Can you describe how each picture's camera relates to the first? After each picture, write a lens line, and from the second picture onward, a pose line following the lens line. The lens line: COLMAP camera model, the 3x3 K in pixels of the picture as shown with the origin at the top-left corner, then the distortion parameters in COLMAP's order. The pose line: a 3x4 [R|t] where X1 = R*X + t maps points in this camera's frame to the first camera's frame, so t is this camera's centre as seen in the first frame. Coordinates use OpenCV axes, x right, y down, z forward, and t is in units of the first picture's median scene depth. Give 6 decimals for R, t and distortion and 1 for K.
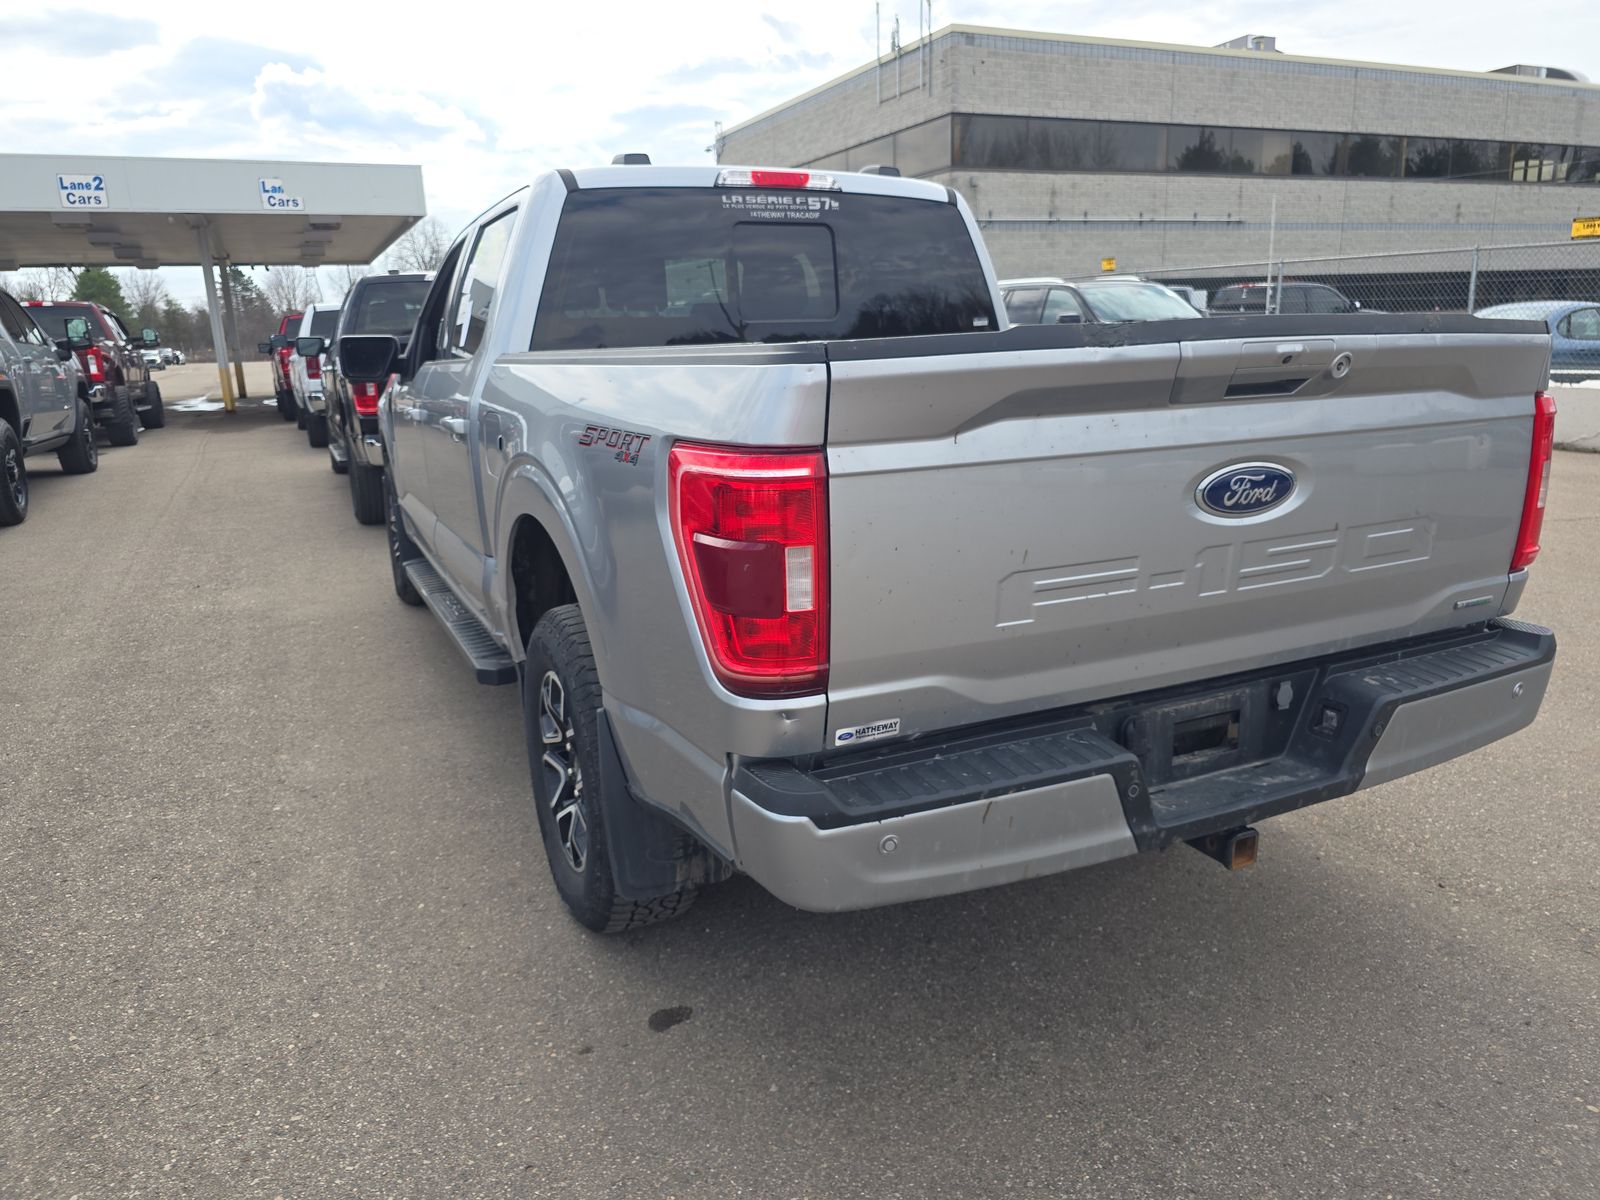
lens RADIAL K [[1062.5, 0, 793.6], [0, 1062.5, 599.6], [0, 0, 1]] dist [0.065216, -0.065264]
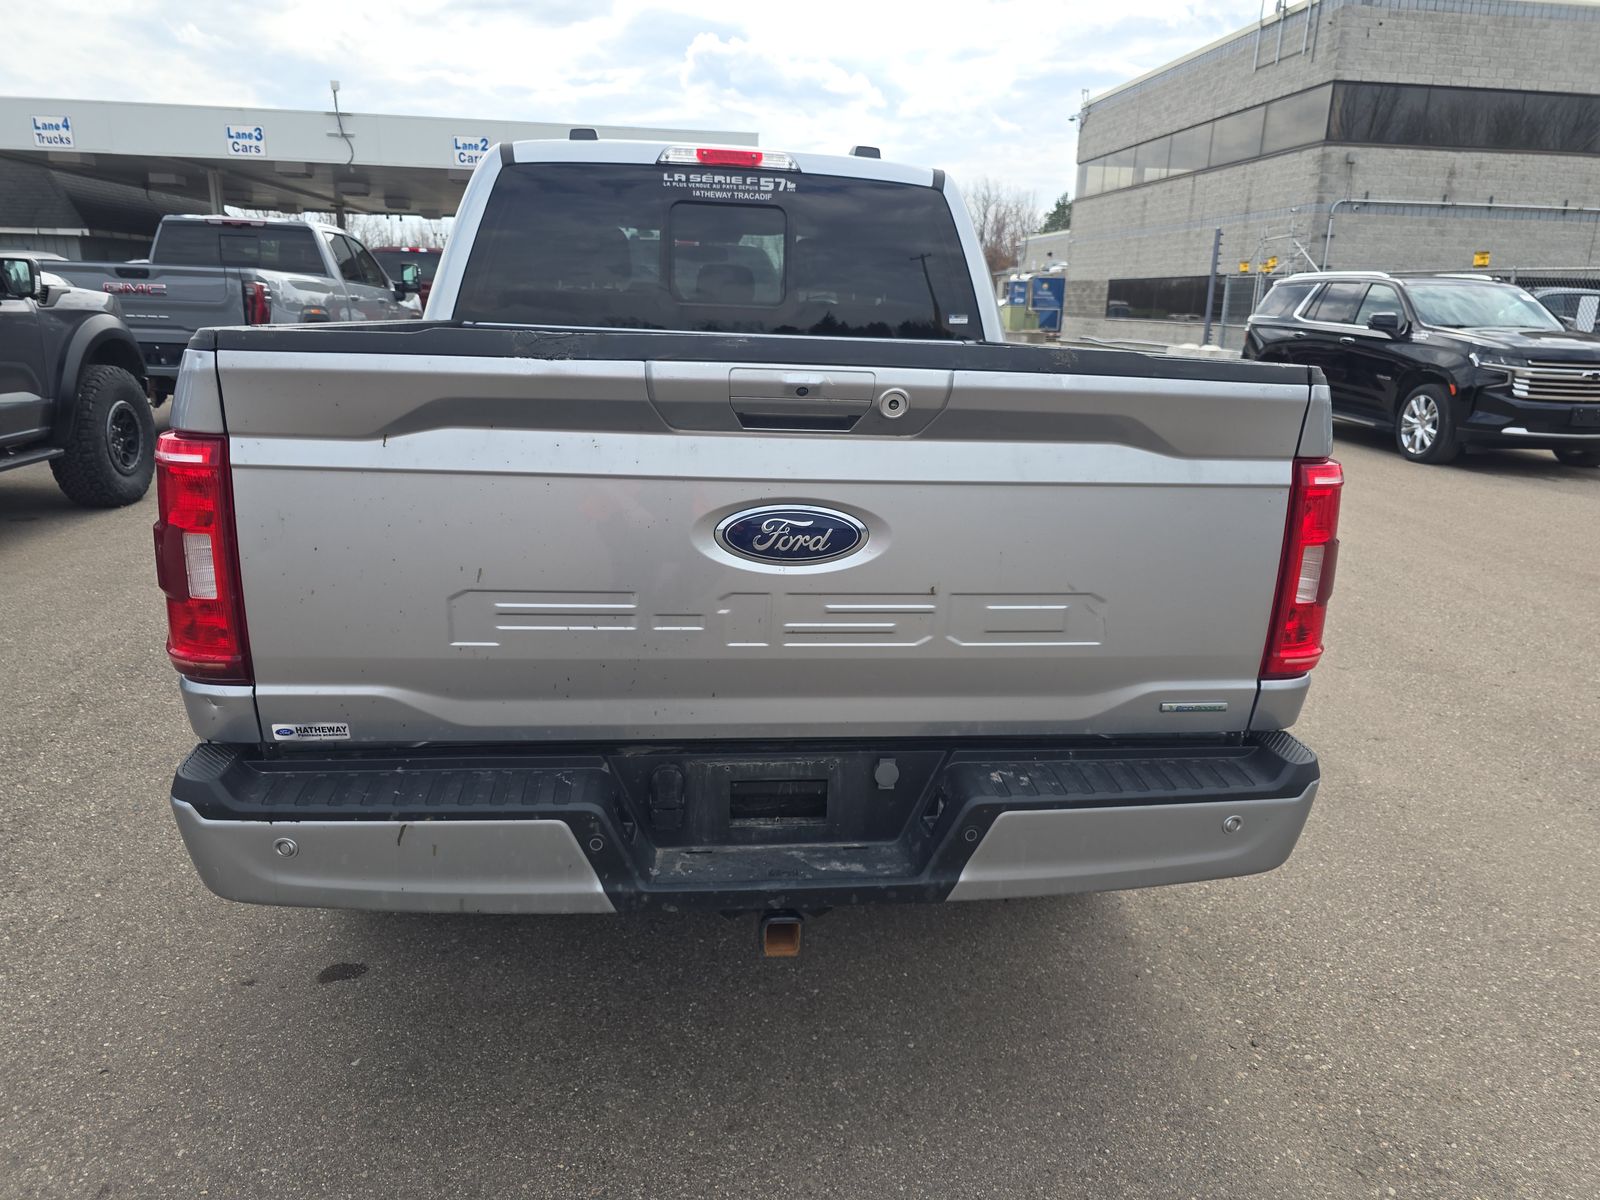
lens RADIAL K [[1064.3, 0, 800.0], [0, 1064.3, 600.0], [0, 0, 1]] dist [0.047199, -0.039976]
pose [[0.948808, 0.140334, -0.282965, 0.092990], [-0.133203, 0.990094, 0.044386, -0.012133], [0.286391, -0.004422, 0.958103, 0.022403]]
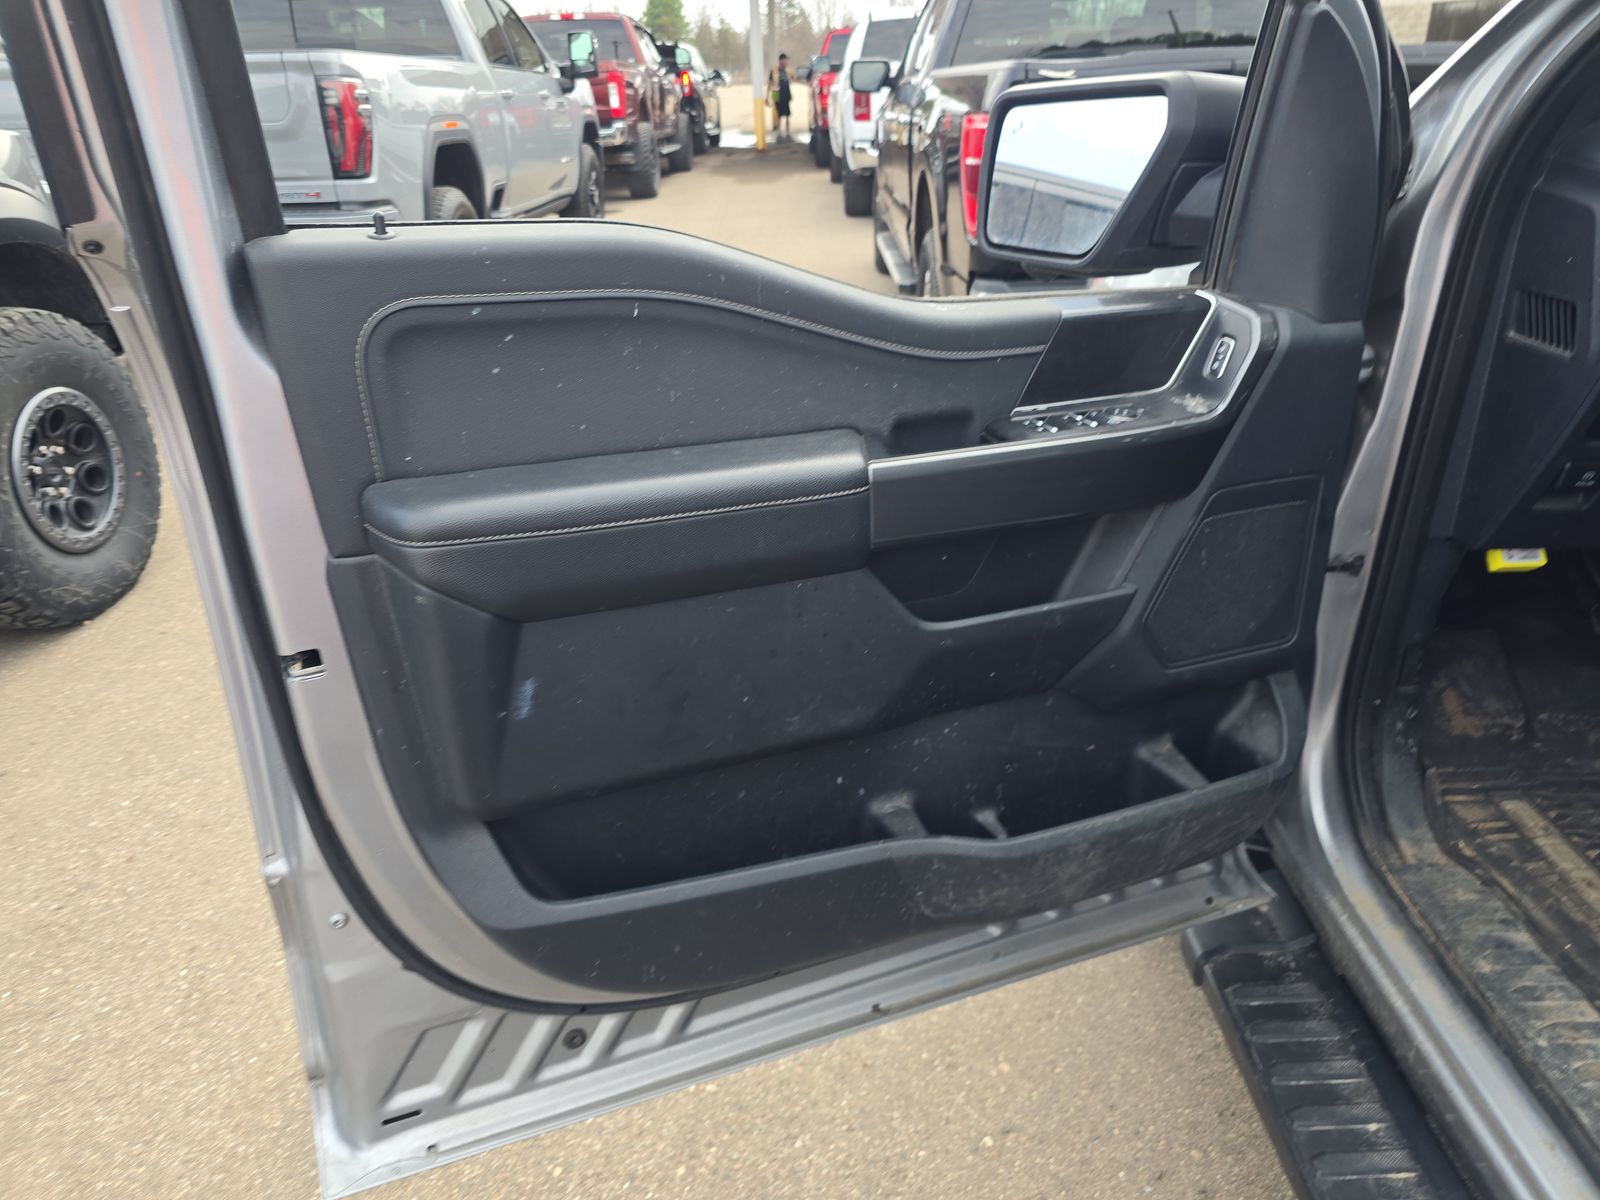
lens RADIAL K [[1137.6, 0, 810.7], [0, 1137.6, 607.2], [0, 0, 1]] dist [0.049665, -0.061212]
pose [[0.905370, 0.186165, -0.381639, -0.140747], [-0.103967, 0.968600, 0.225844, -0.068528], [0.411700, -0.164794, 0.896296, 0.277115]]
